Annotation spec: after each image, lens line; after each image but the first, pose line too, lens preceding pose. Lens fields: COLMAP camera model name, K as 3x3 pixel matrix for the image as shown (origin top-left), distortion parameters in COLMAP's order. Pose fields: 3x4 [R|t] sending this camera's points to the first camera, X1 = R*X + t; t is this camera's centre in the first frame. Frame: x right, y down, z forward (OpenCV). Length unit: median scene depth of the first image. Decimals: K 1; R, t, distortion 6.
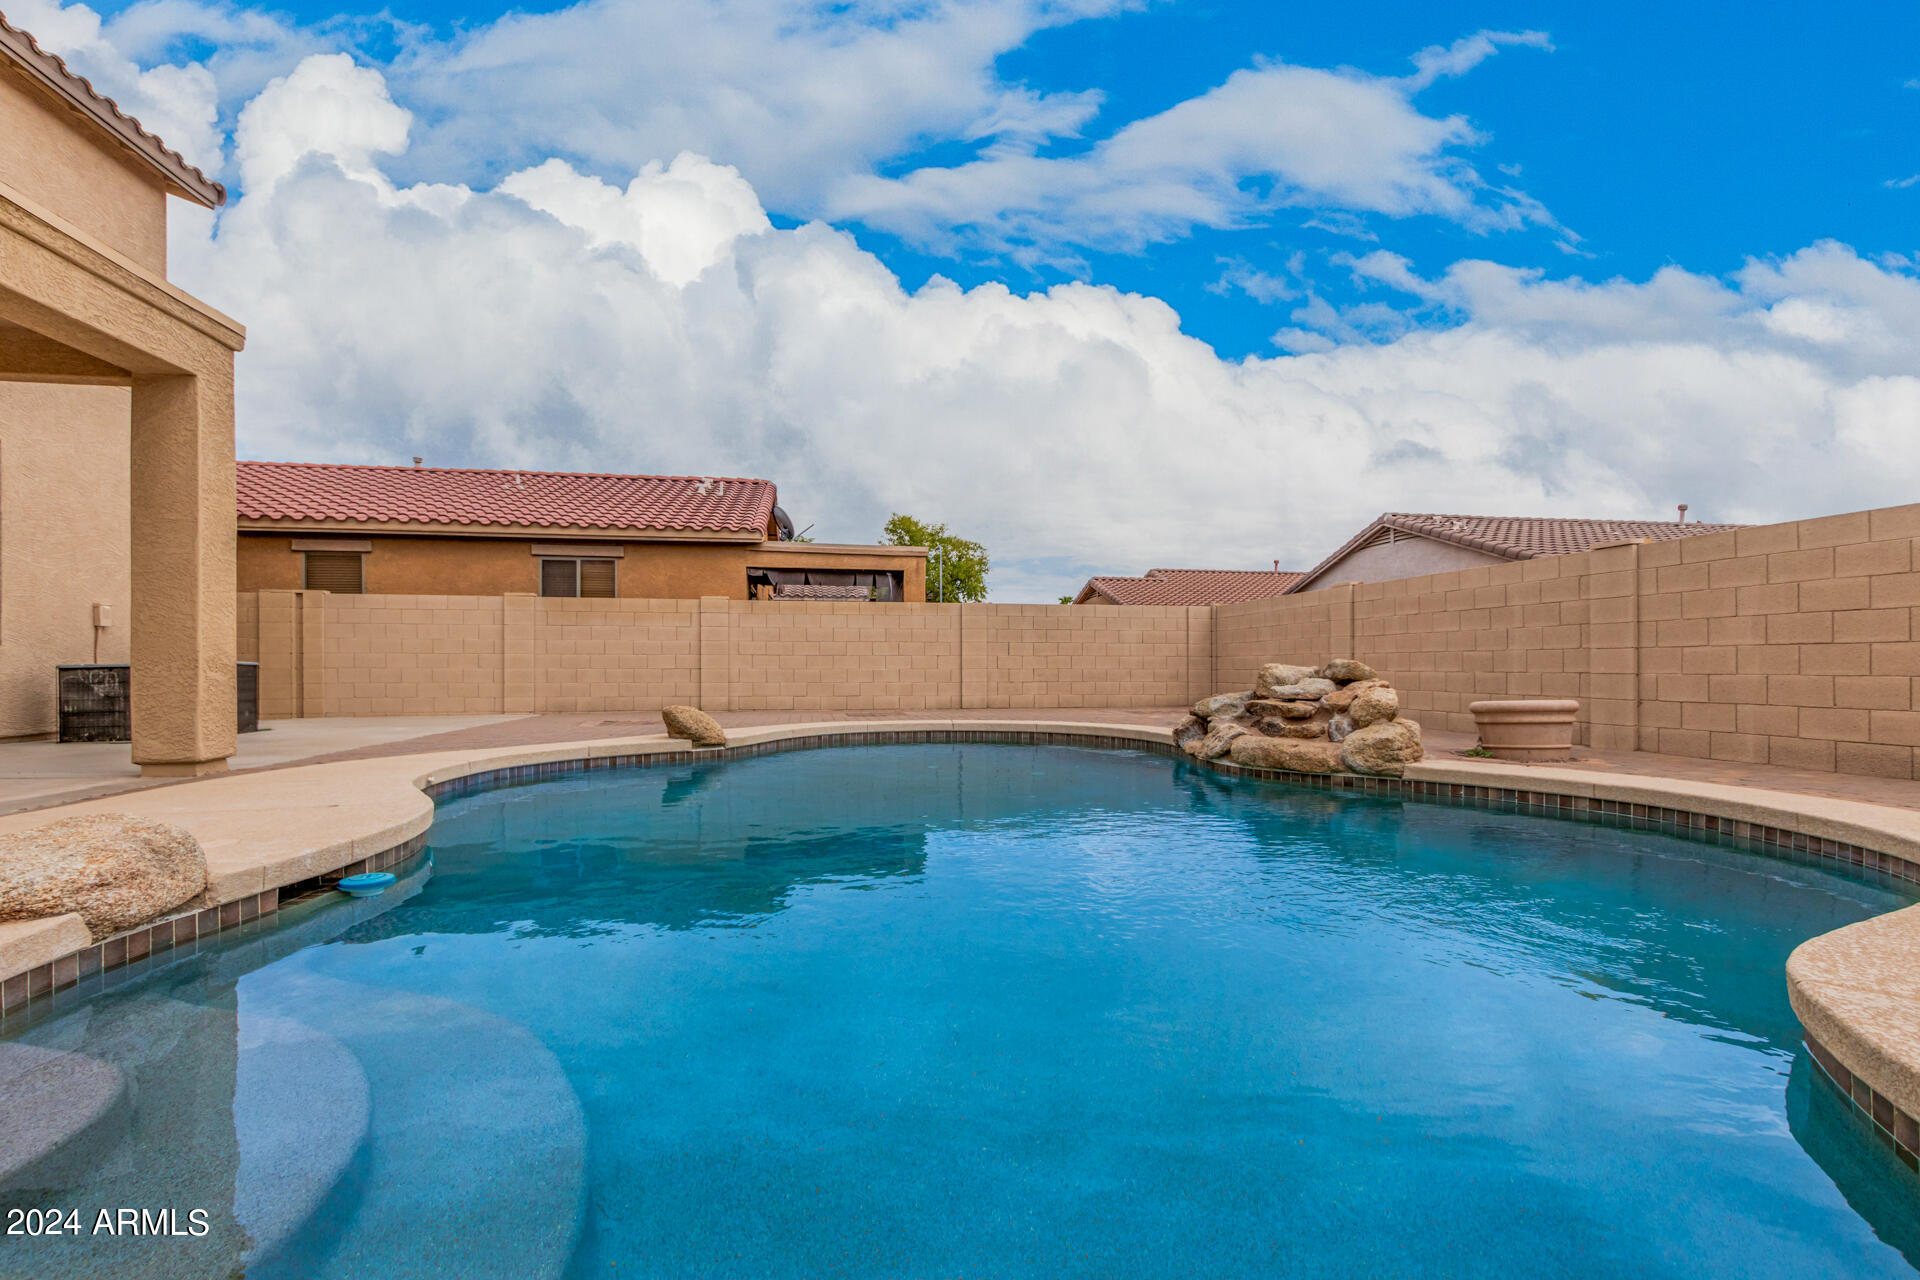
lens RADIAL K [[884.2, 0, 961.1], [0, 884.2, 660.6], [0, 0, 1]] dist [0.001741, -0.000261]
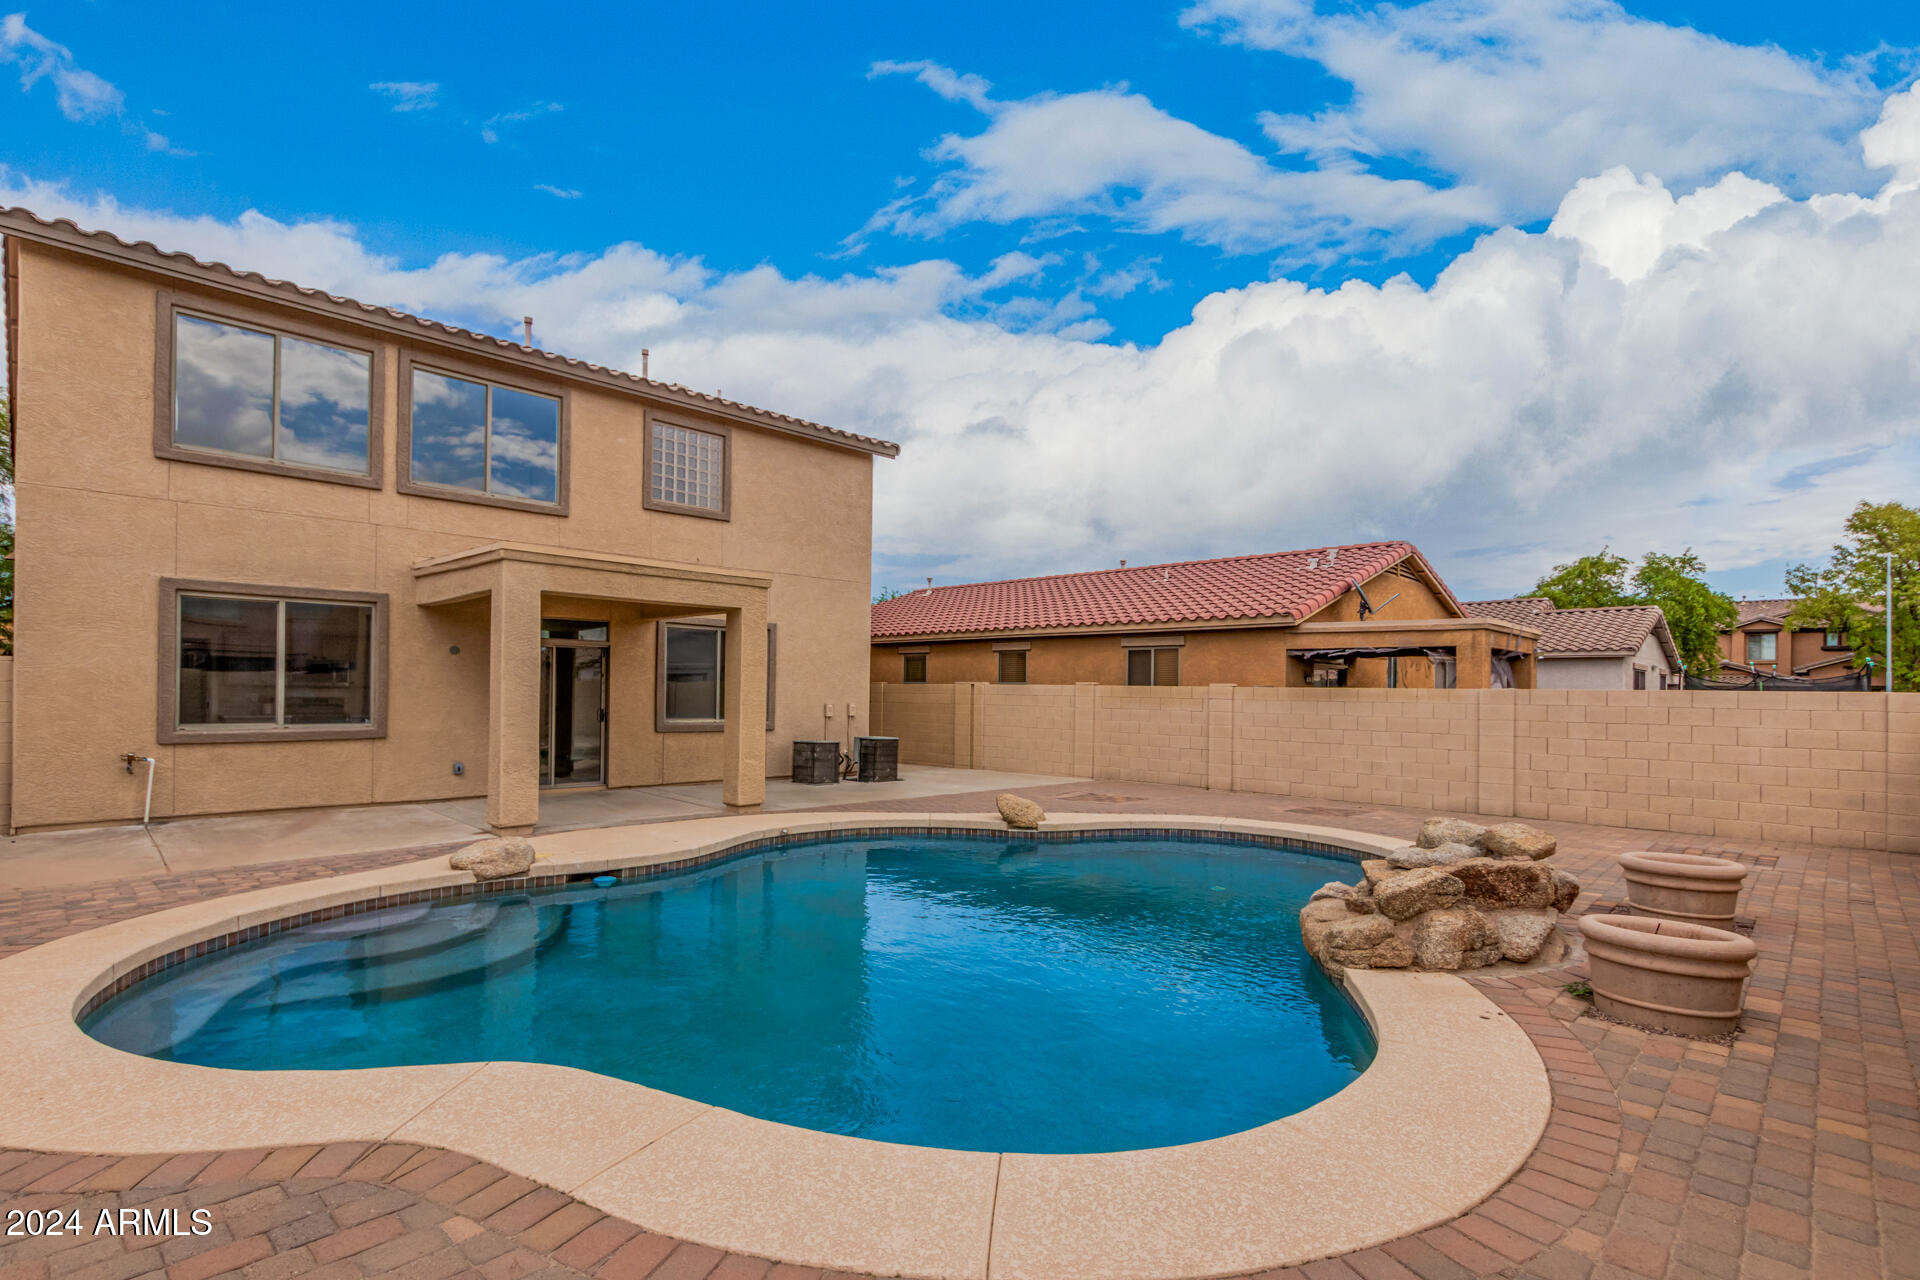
lens RADIAL K [[899.6, 0, 960.8], [0, 899.6, 687.2], [0, 0, 1]] dist [0.003124, 0.000249]
pose [[0.585118, 0.002897, -0.810943, 0.435838], [-0.011398, 0.999924, -0.004652, -0.060810], [0.810868, 0.011965, 0.585107, 0.098158]]
